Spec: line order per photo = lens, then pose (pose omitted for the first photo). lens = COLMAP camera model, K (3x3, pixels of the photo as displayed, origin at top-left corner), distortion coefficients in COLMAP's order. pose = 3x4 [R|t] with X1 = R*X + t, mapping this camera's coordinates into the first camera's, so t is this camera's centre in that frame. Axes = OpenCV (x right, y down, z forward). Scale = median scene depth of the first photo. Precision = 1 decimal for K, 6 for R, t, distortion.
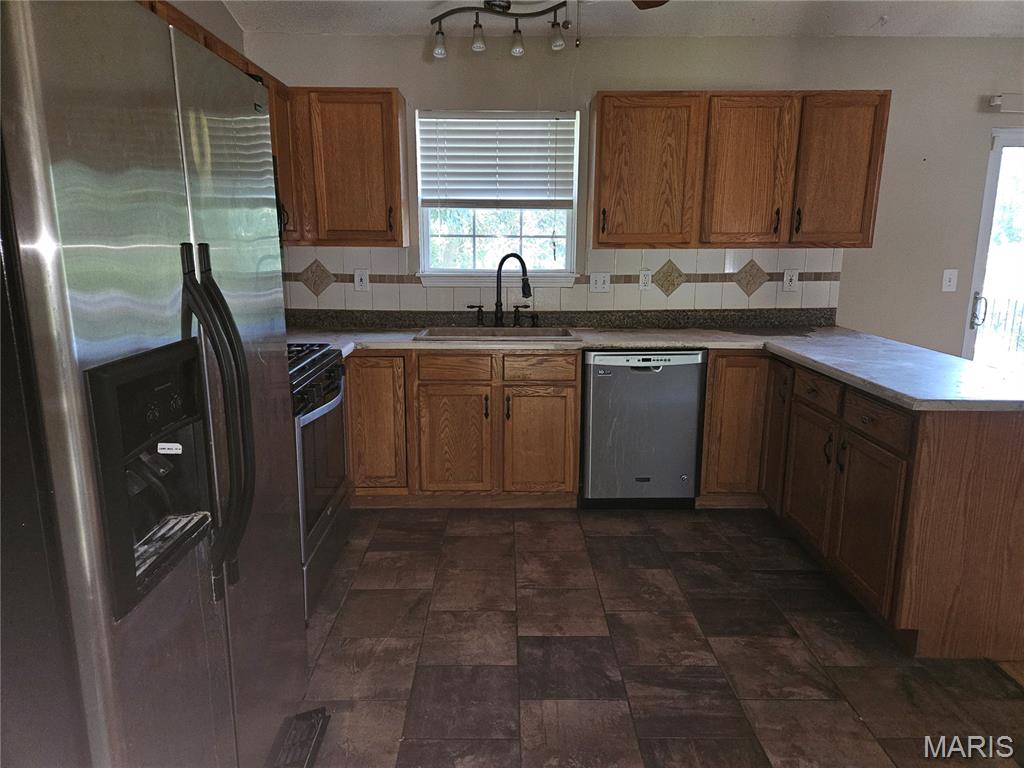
lens RADIAL K [[677.6, 0, 508.4], [0, 677.6, 380.3], [0, 0, 1]] dist [0.081945, -0.074810]
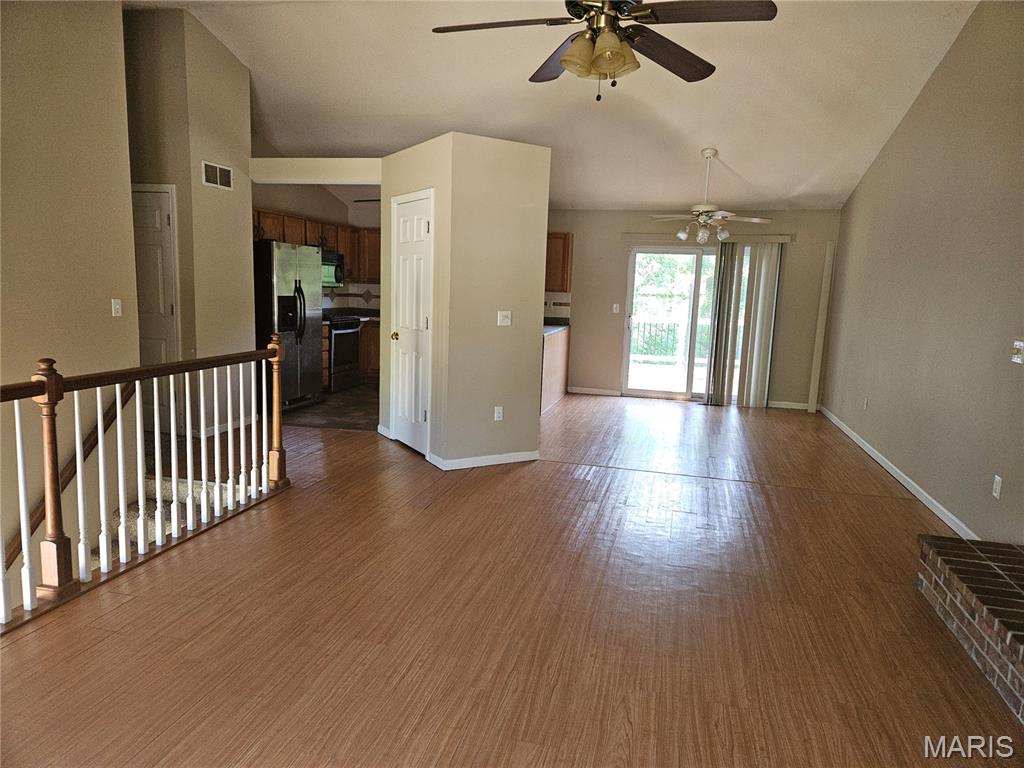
lens RADIAL K [[679.9, 0, 509.9], [0, 679.9, 388.2], [0, 0, 1]] dist [0.079750, -0.075084]
pose [[0.965717, 0.071735, -0.249491, 1.003593], [-0.085966, 0.995207, -0.046607, 0.298033], [0.244952, 0.066457, 0.967255, -1.477683]]
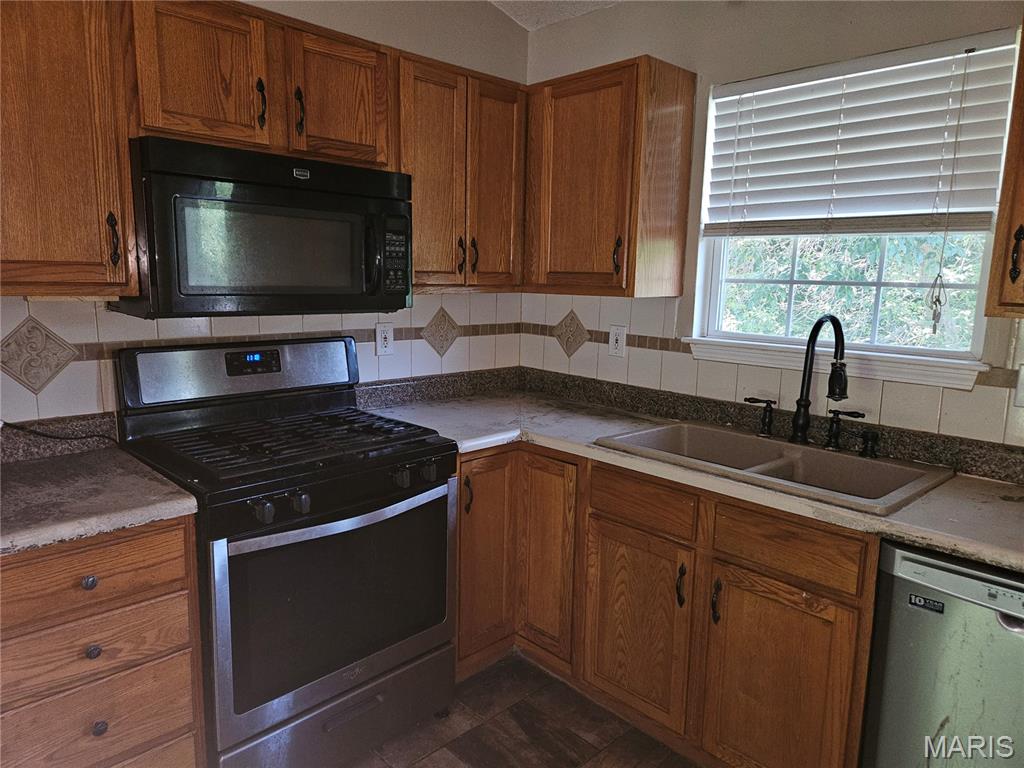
lens RADIAL K [[679.7, 0, 508.1], [0, 679.7, 383.9], [0, 0, 1]] dist [0.085821, -0.075830]
pose [[0.690510, 0.128221, -0.711867, 0.245263], [-0.163840, 0.986309, 0.018730, -0.109496], [0.704523, 0.103699, 0.702064, 0.476221]]
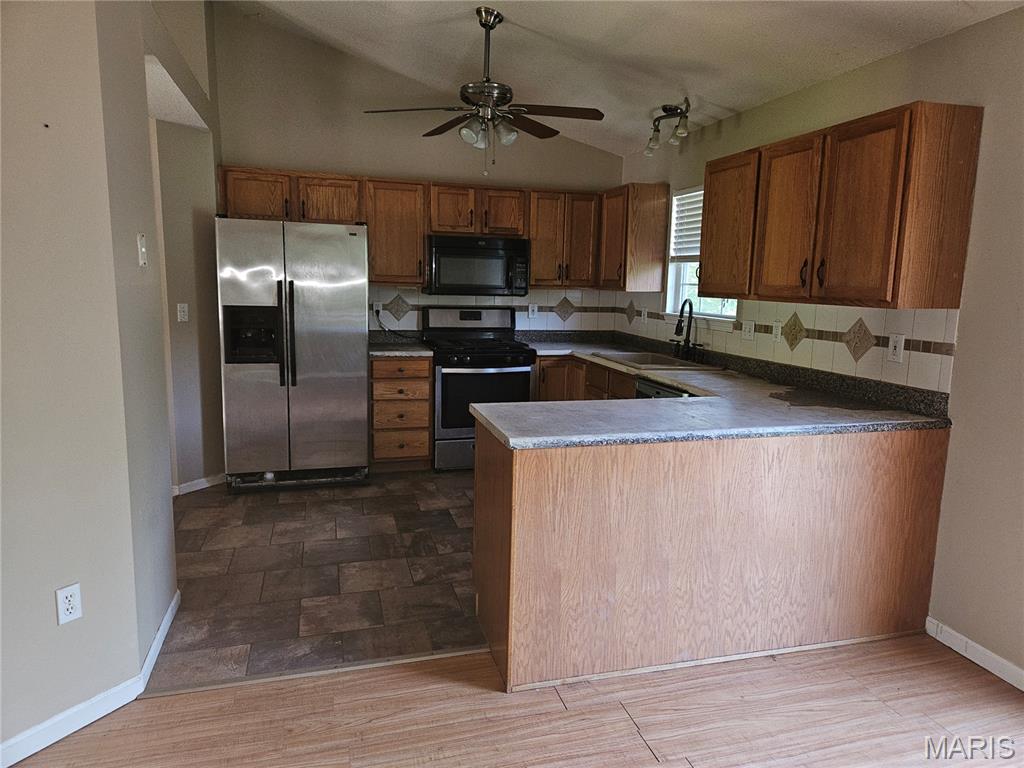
lens RADIAL K [[677.2, 0, 520.4], [0, 677.2, 377.3], [0, 0, 1]] dist [0.088527, -0.077005]
pose [[0.270935, 0.144564, -0.951680, 1.176381], [-0.216780, 0.972425, 0.086000, -0.099519], [0.937870, 0.183005, 0.294803, 0.426567]]
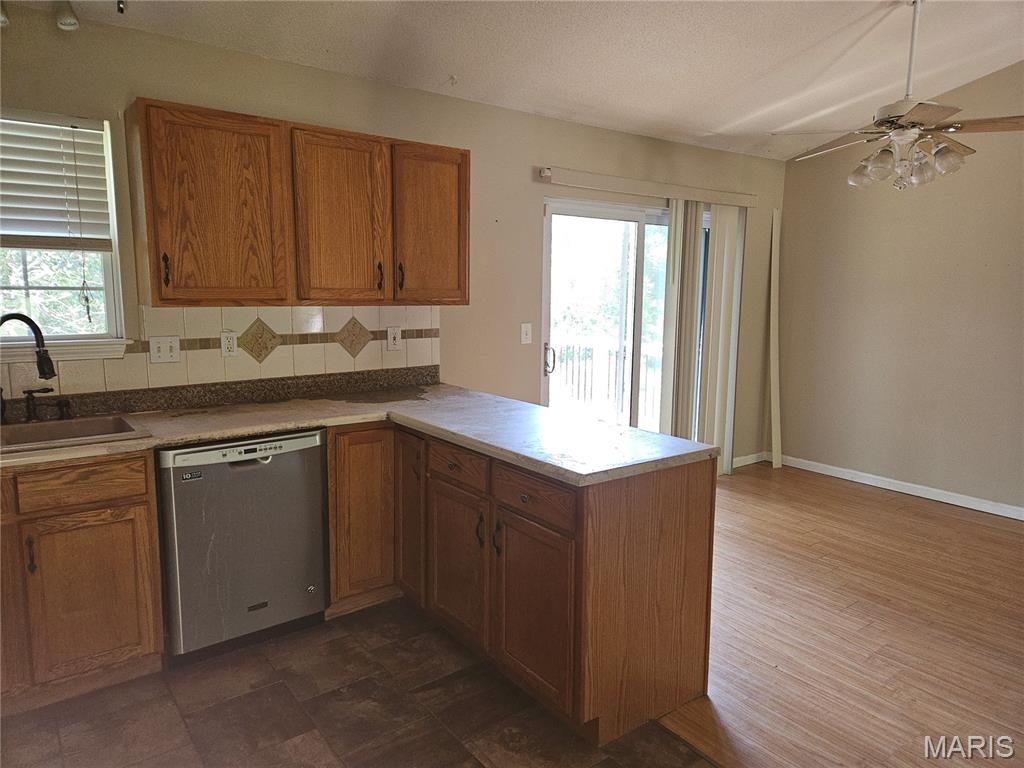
lens RADIAL K [[679.4, 0, 515.0], [0, 679.4, 379.4], [0, 0, 1]] dist [0.086842, -0.075397]
pose [[0.802001, -0.076326, 0.592426, -0.010613], [0.113907, 0.993145, -0.026249, -0.053677], [-0.586361, 0.088534, 0.805197, 0.185661]]
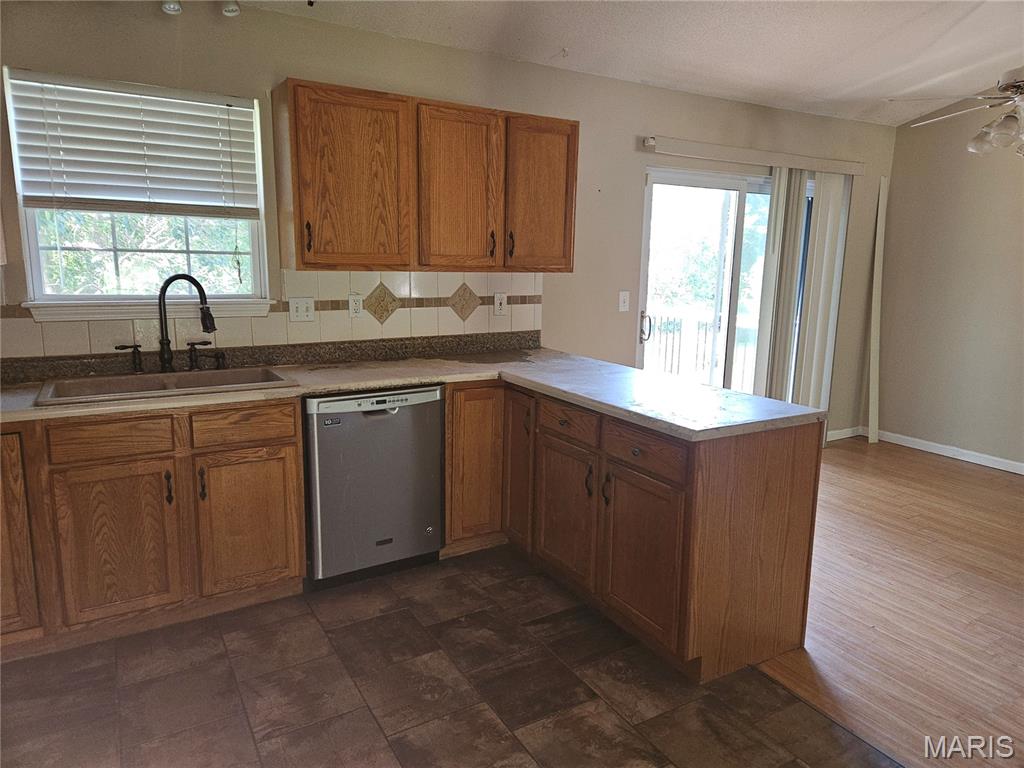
lens RADIAL K [[677.2, 0, 520.4], [0, 677.2, 377.3], [0, 0, 1]] dist [0.088527, -0.077005]
pose [[0.859625, -0.076981, 0.505093, -0.071123], [0.088319, 0.996091, 0.001502, -0.044889], [-0.503234, 0.043319, 0.863064, 0.171040]]
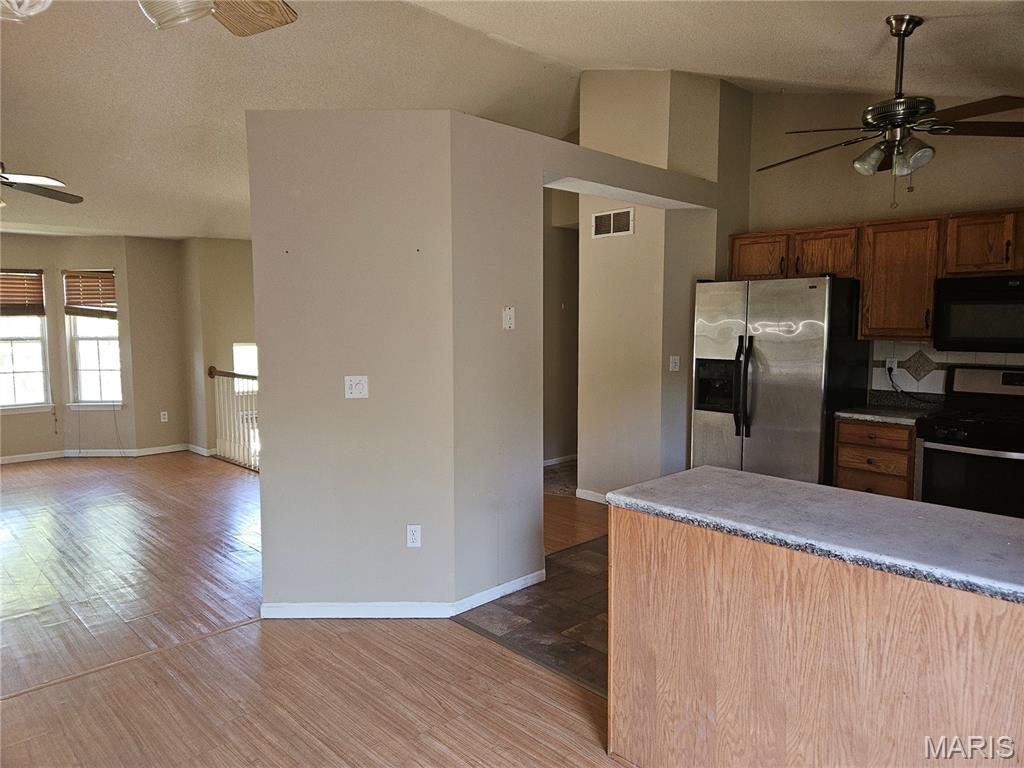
lens RADIAL K [[677.2, 0, 520.4], [0, 677.2, 377.3], [0, 0, 1]] dist [0.088527, -0.077005]
pose [[-0.717268, 0.055368, -0.694594, 1.072647], [-0.142089, 0.964270, 0.223592, -0.227602], [0.682156, 0.259069, -0.683773, 0.987780]]
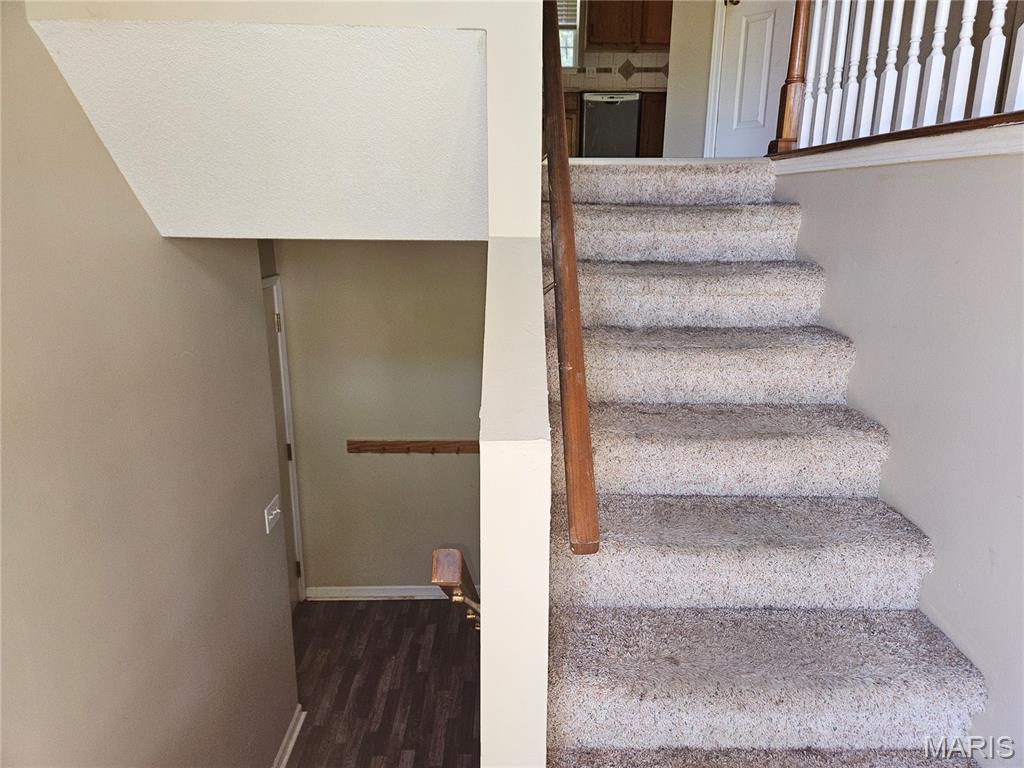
lens RADIAL K [[679.9, 0, 509.9], [0, 679.9, 388.2], [0, 0, 1]] dist [0.079750, -0.075084]
pose [[0.999979, -0.000528, -0.006430, -0.086662], [0.000939, 0.997943, 0.064108, 0.679879], [0.006383, -0.064112, 0.997922, -1.076949]]
